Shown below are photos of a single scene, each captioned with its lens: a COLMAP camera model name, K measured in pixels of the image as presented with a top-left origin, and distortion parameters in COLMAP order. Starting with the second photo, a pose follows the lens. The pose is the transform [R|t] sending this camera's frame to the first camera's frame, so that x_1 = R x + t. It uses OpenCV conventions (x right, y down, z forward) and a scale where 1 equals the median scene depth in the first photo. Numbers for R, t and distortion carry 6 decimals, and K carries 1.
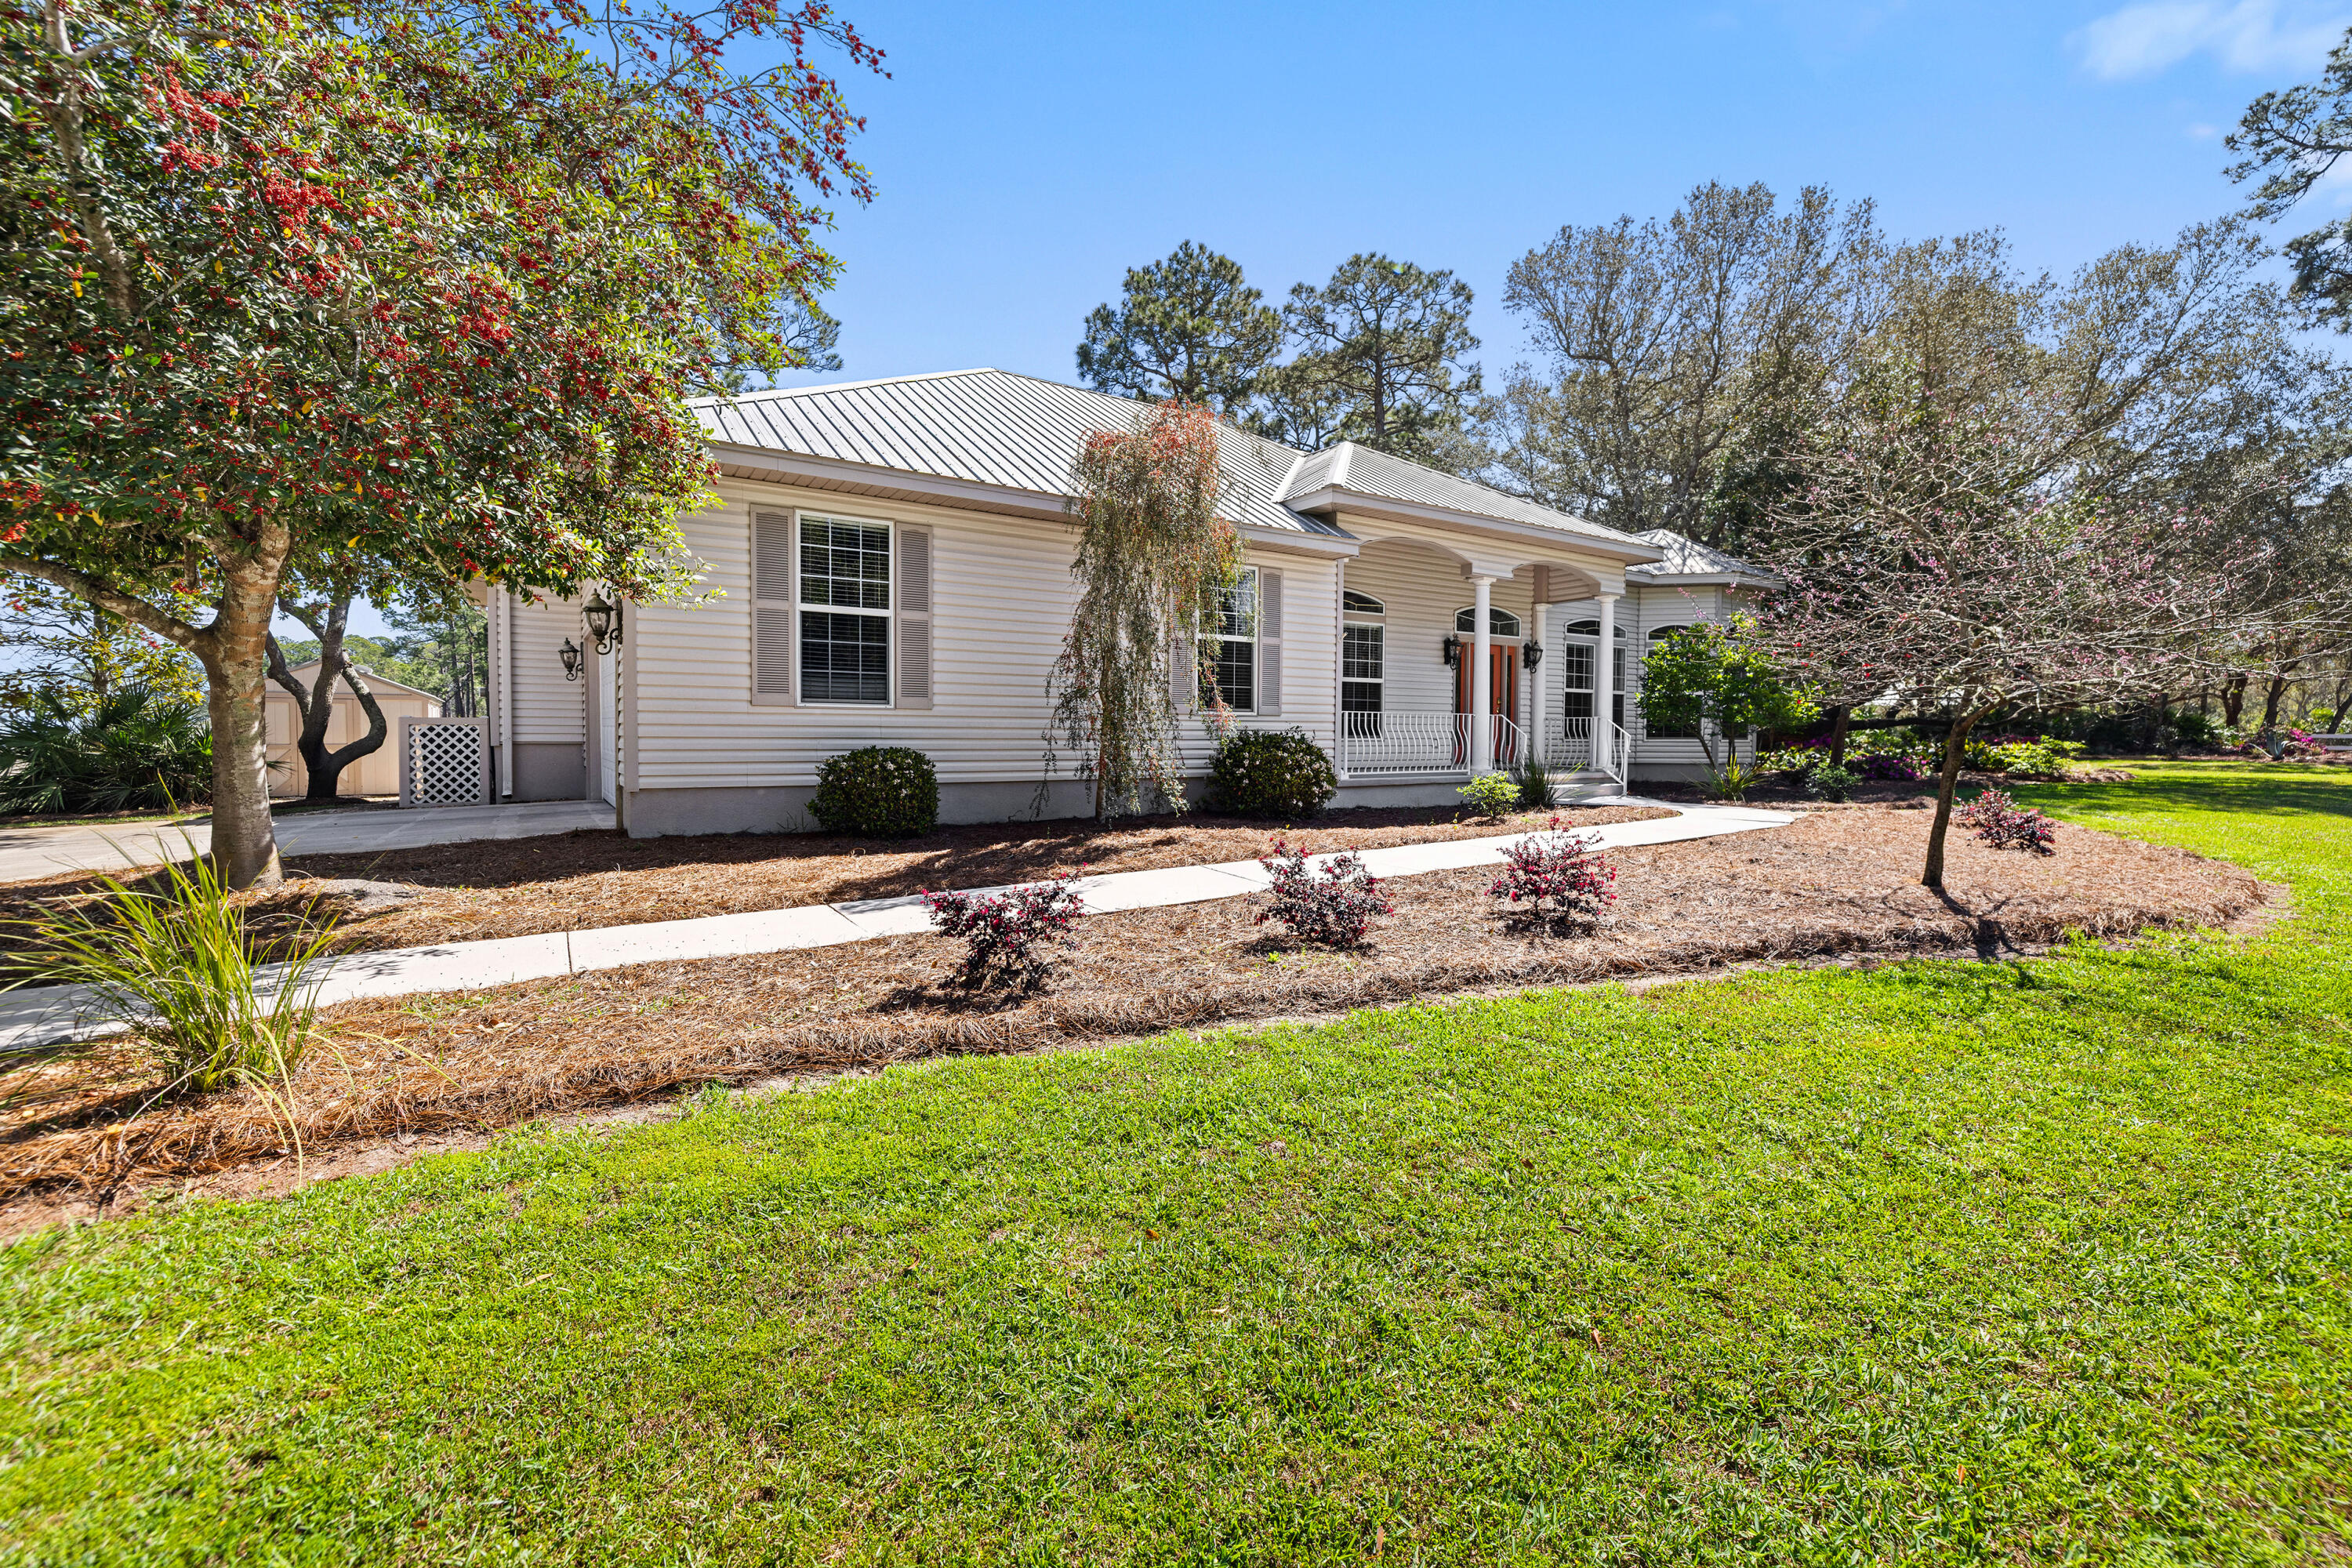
lens RADIAL K [[1015.4, 0, 1168.6], [0, 1015.4, 753.7], [0, 0, 1]] dist [0.003097, -0.000282]
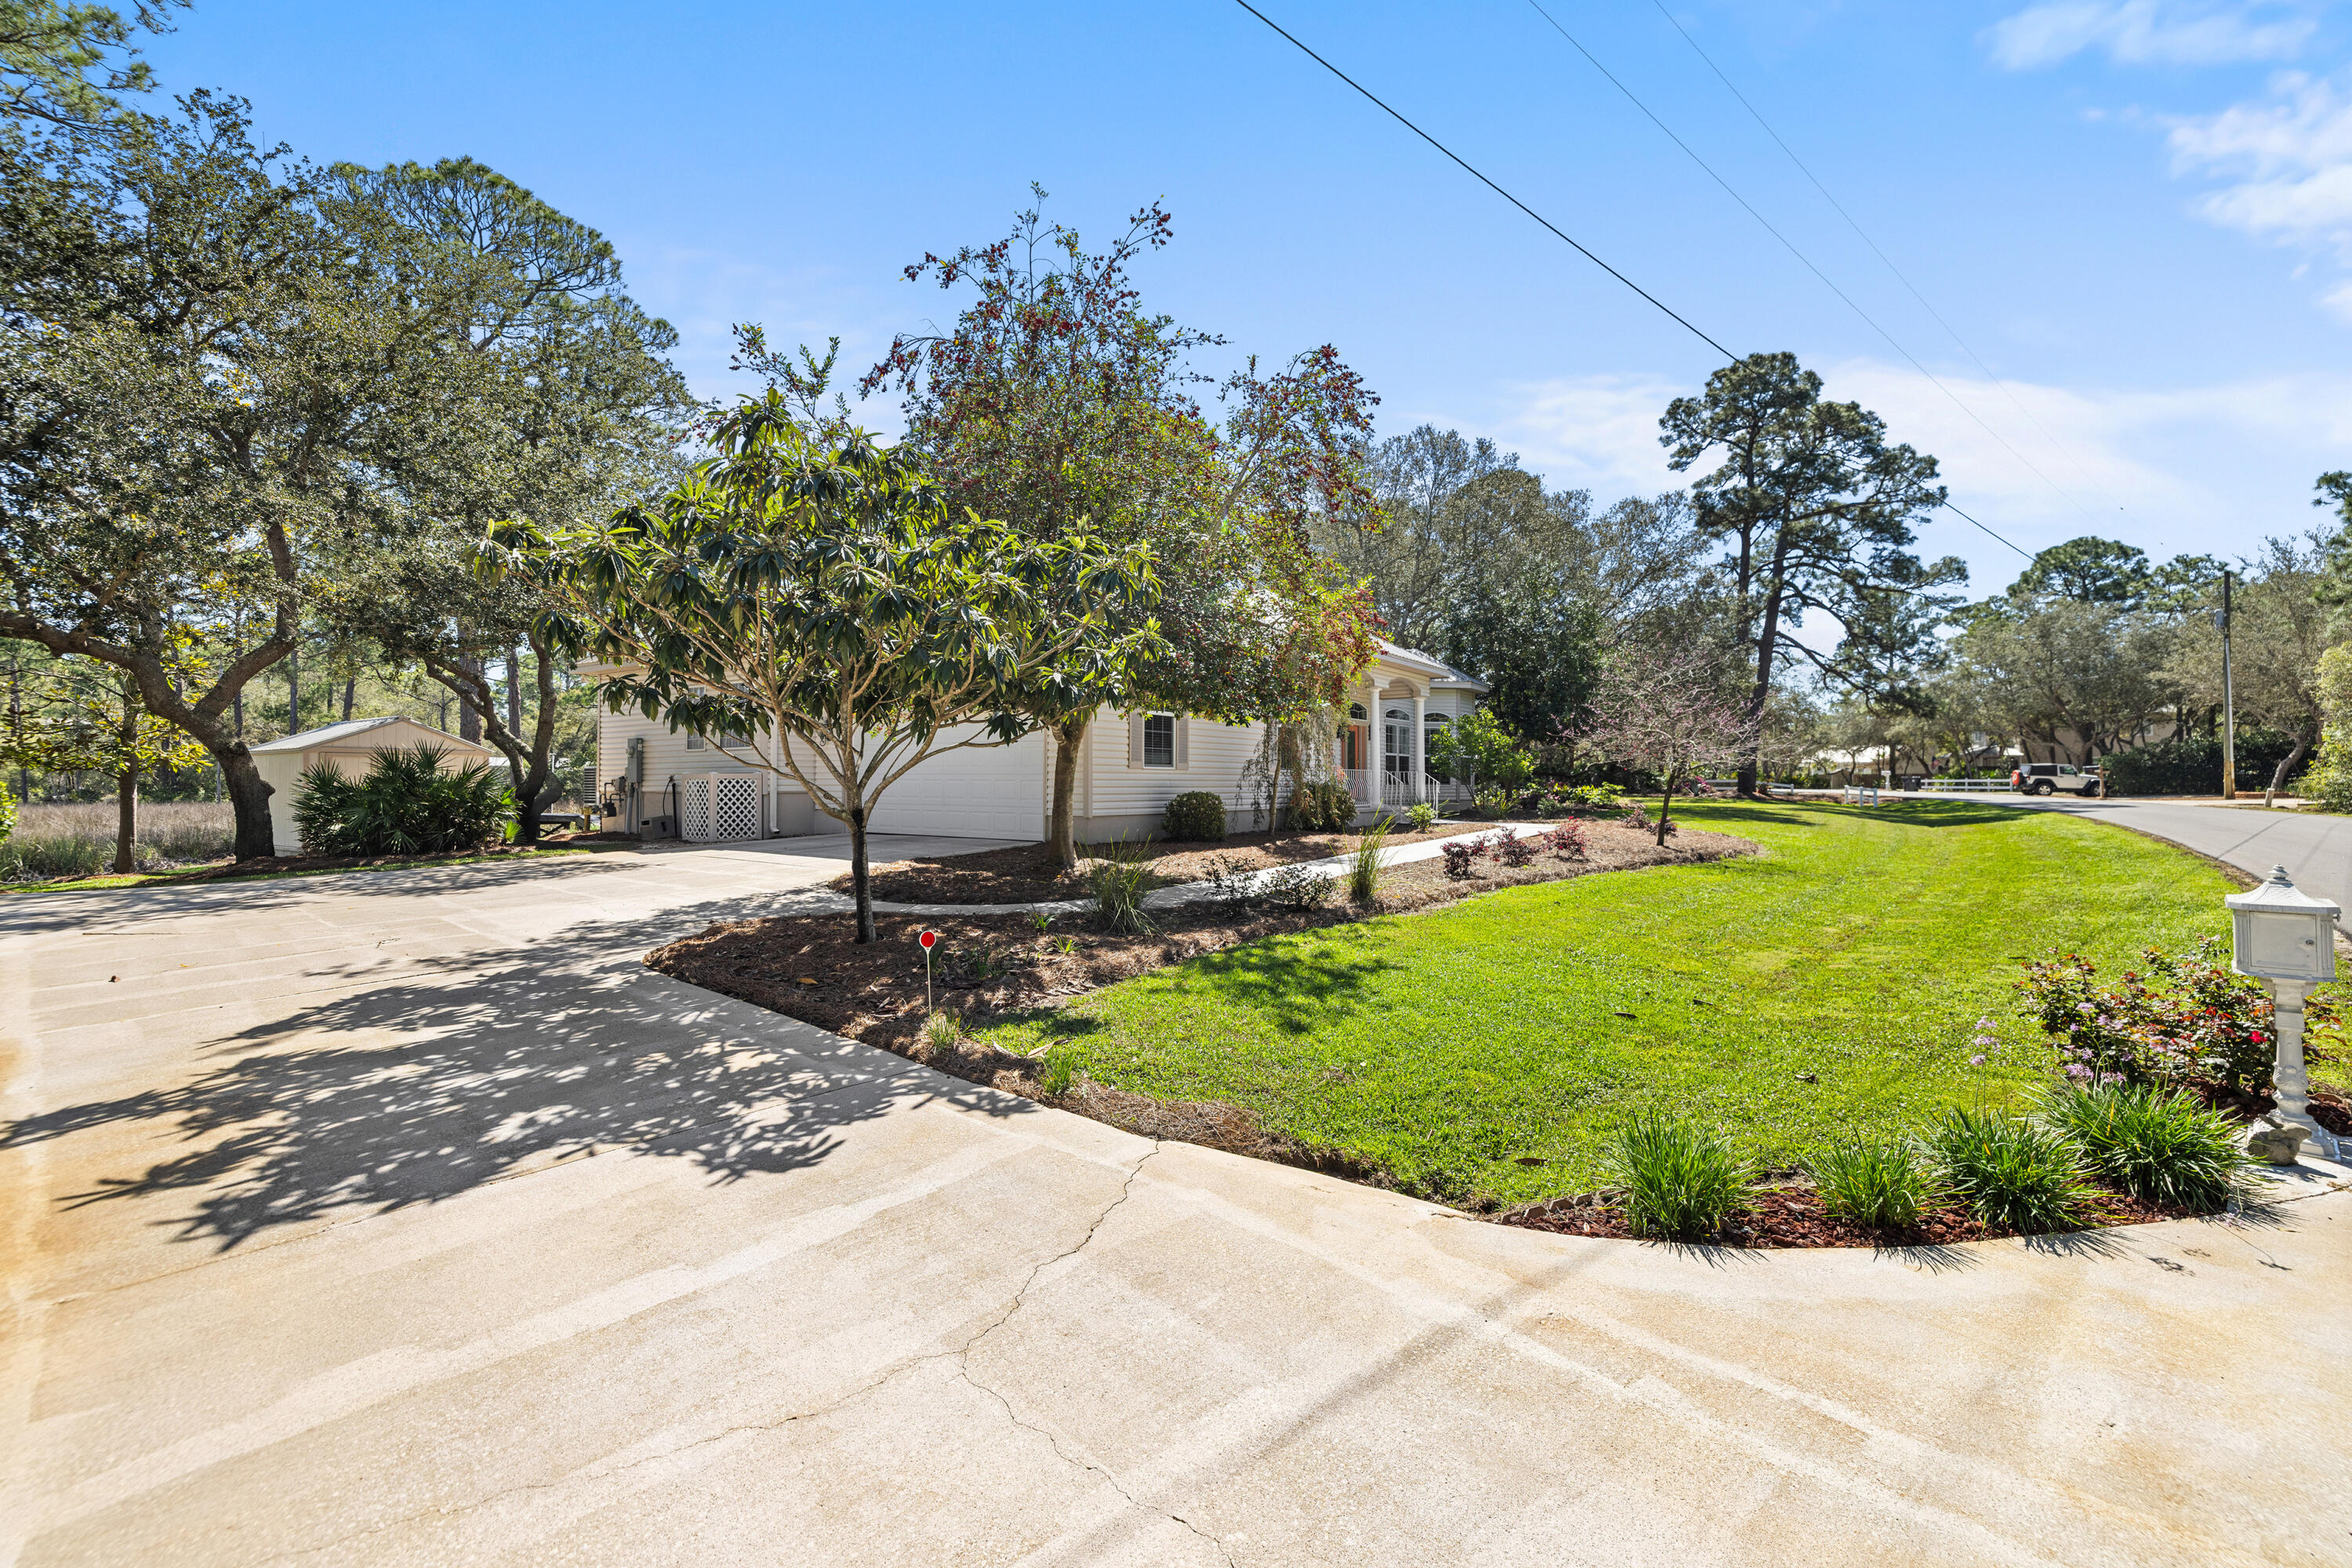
lens RADIAL K [[1015.4, 0, 1168.6], [0, 1015.4, 753.7], [0, 0, 1]] dist [0.003097, -0.000282]
pose [[0.927551, 0.005653, 0.373653, -0.412773], [0.011690, 0.998957, -0.044131, 0.002302], [-0.373513, 0.045301, 0.926518, -0.269319]]
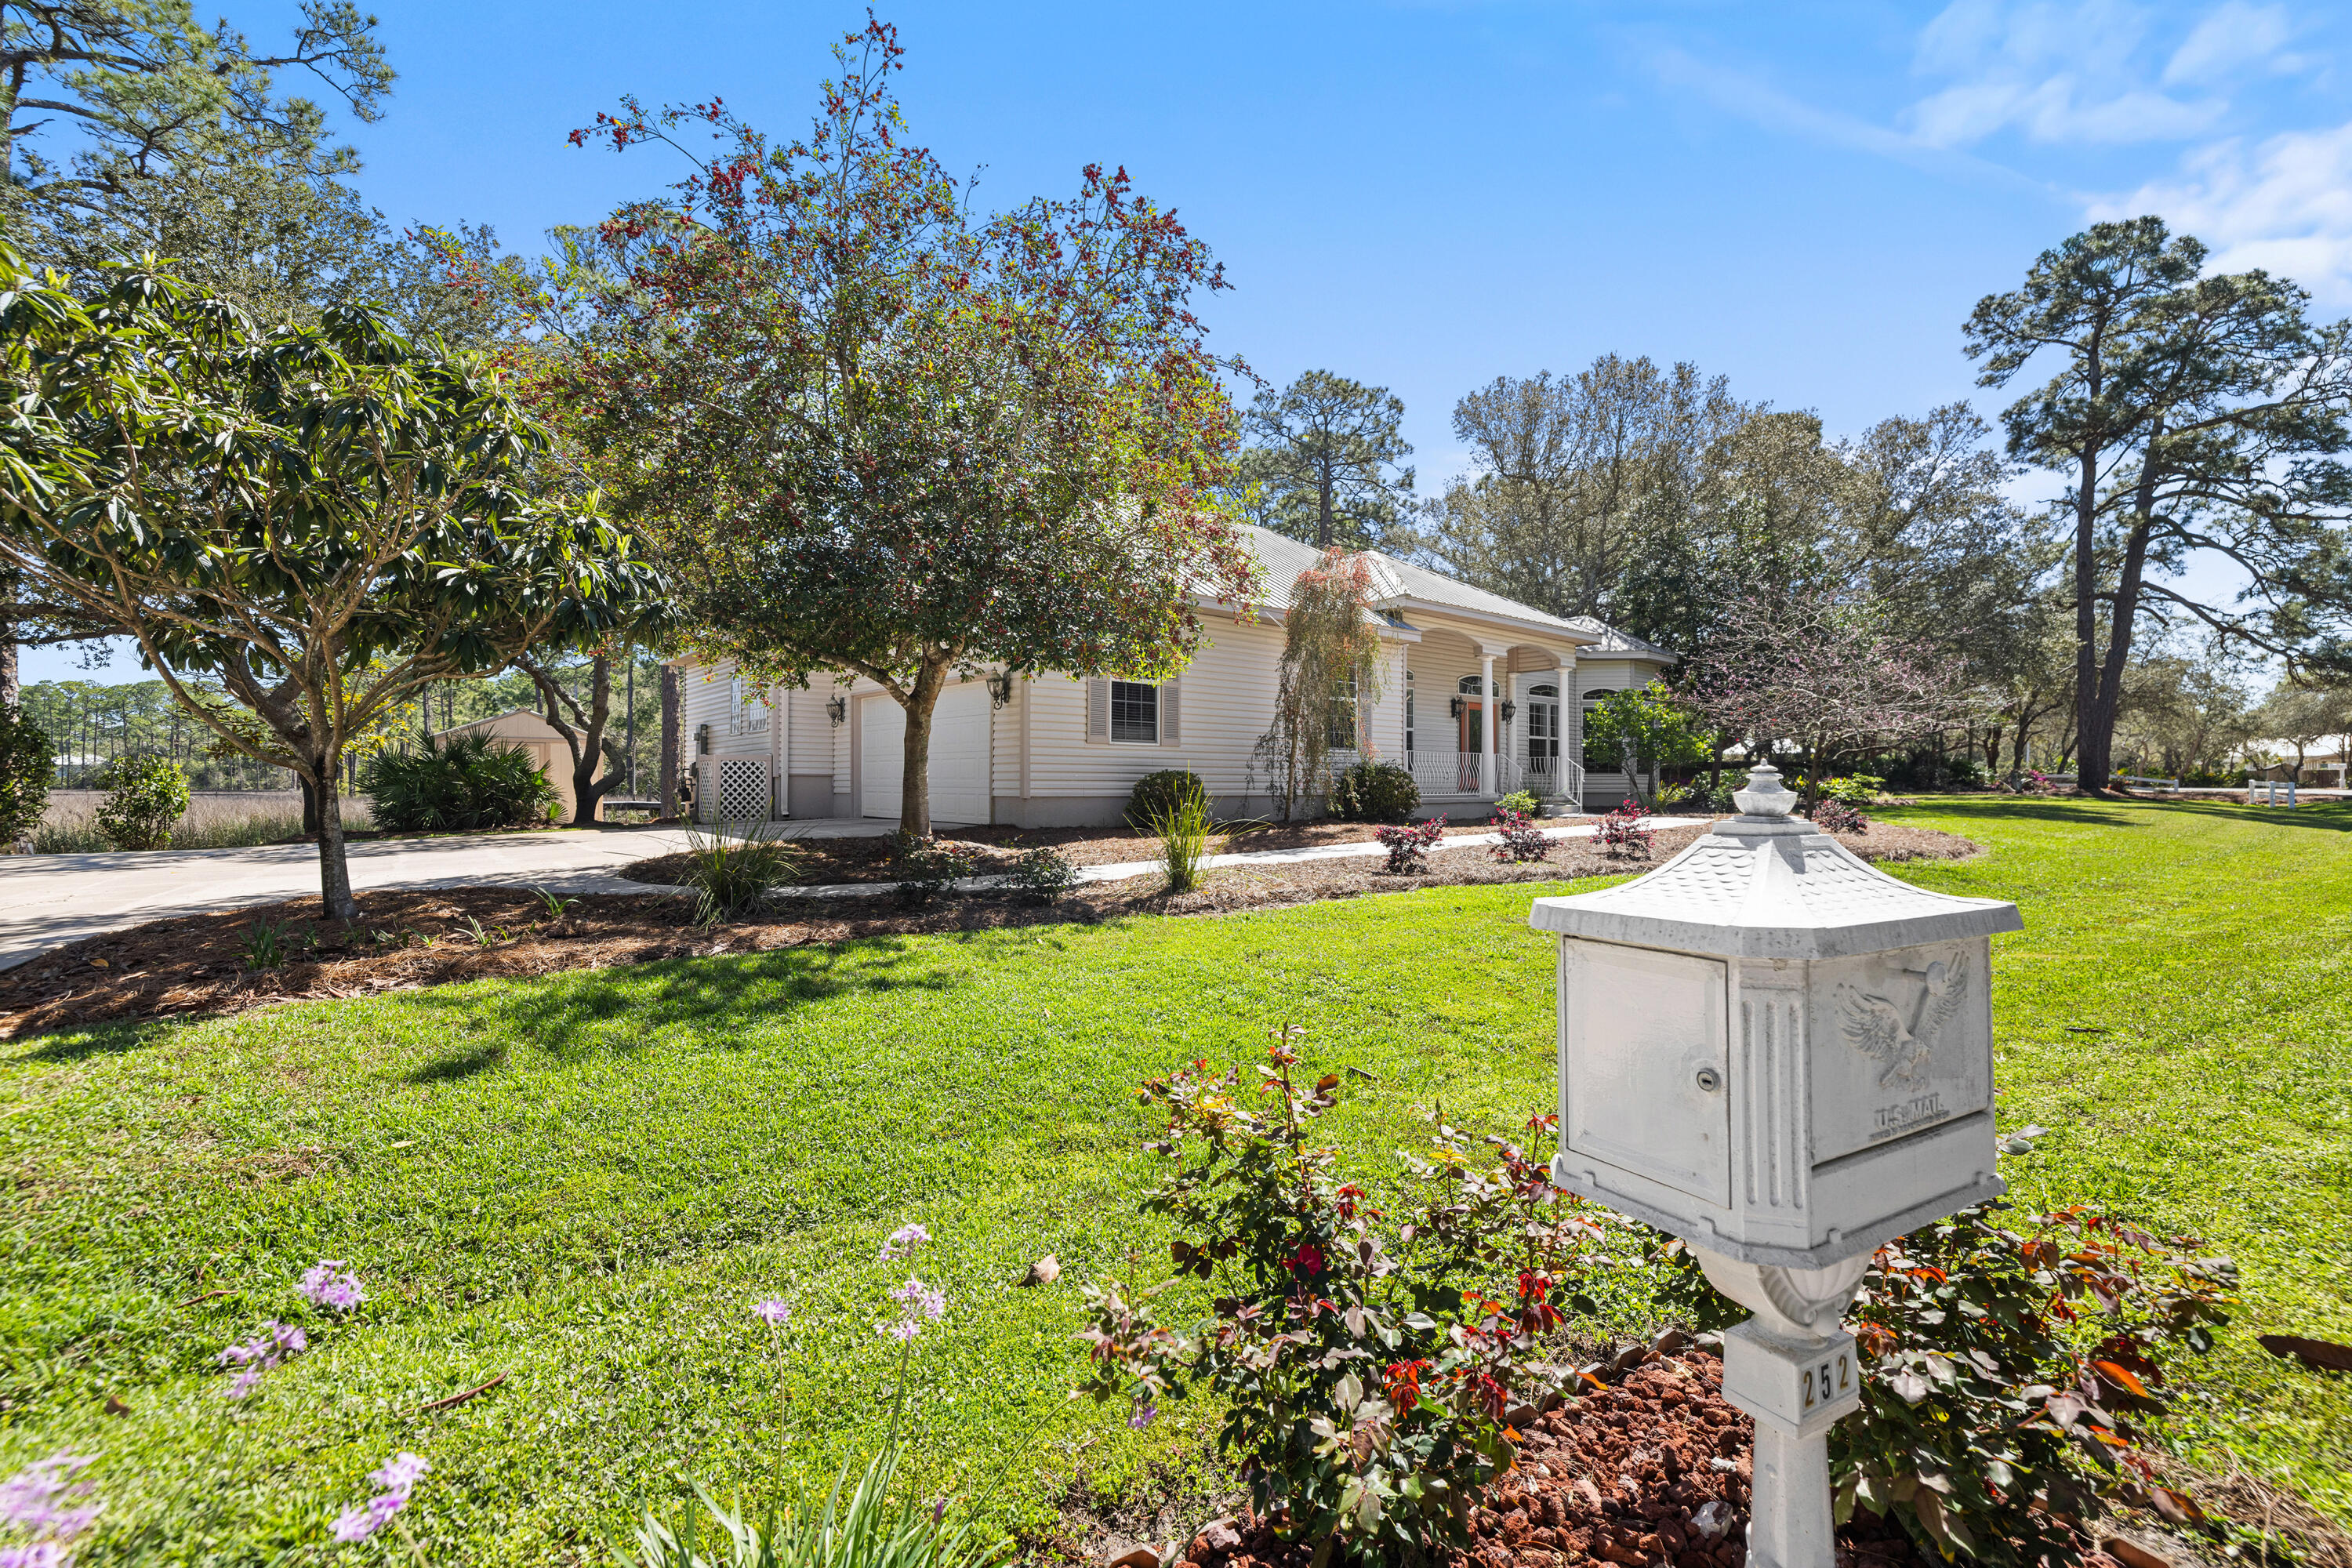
lens RADIAL K [[1015.4, 0, 1168.6], [0, 1015.4, 753.7], [0, 0, 1]] dist [0.003097, -0.000282]
pose [[0.993045, 0.000748, 0.117734, -0.192620], [0.005073, 0.998779, -0.049139, 0.018118], [-0.117627, 0.049394, 0.991829, -0.217347]]
